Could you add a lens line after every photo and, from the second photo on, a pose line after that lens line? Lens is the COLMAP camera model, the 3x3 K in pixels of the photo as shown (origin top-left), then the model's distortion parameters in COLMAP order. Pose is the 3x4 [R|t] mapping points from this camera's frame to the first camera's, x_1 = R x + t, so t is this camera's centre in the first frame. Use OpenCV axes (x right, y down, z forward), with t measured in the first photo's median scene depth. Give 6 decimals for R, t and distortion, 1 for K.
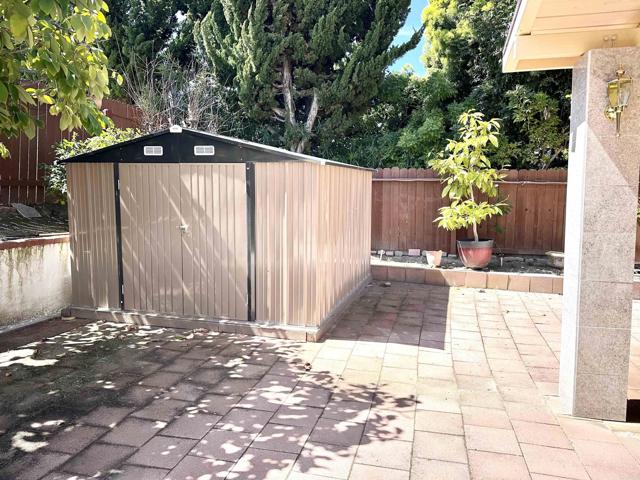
lens RADIAL K [[437.0, 0, 320.0], [0, 437.0, 240.0], [0, 0, 1]] dist [0.049447, -0.072588]
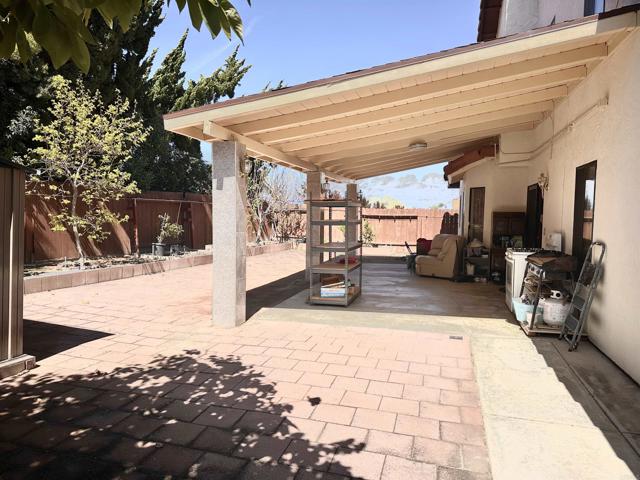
lens RADIAL K [[437.0, 0, 320.0], [0, 437.0, 240.0], [0, 0, 1]] dist [0.049447, -0.072588]
pose [[0.054742, -0.061077, 0.996631, -1.187427], [0.075784, 0.995503, 0.056846, -0.048590], [-0.995620, 0.072417, 0.059124, 0.466993]]
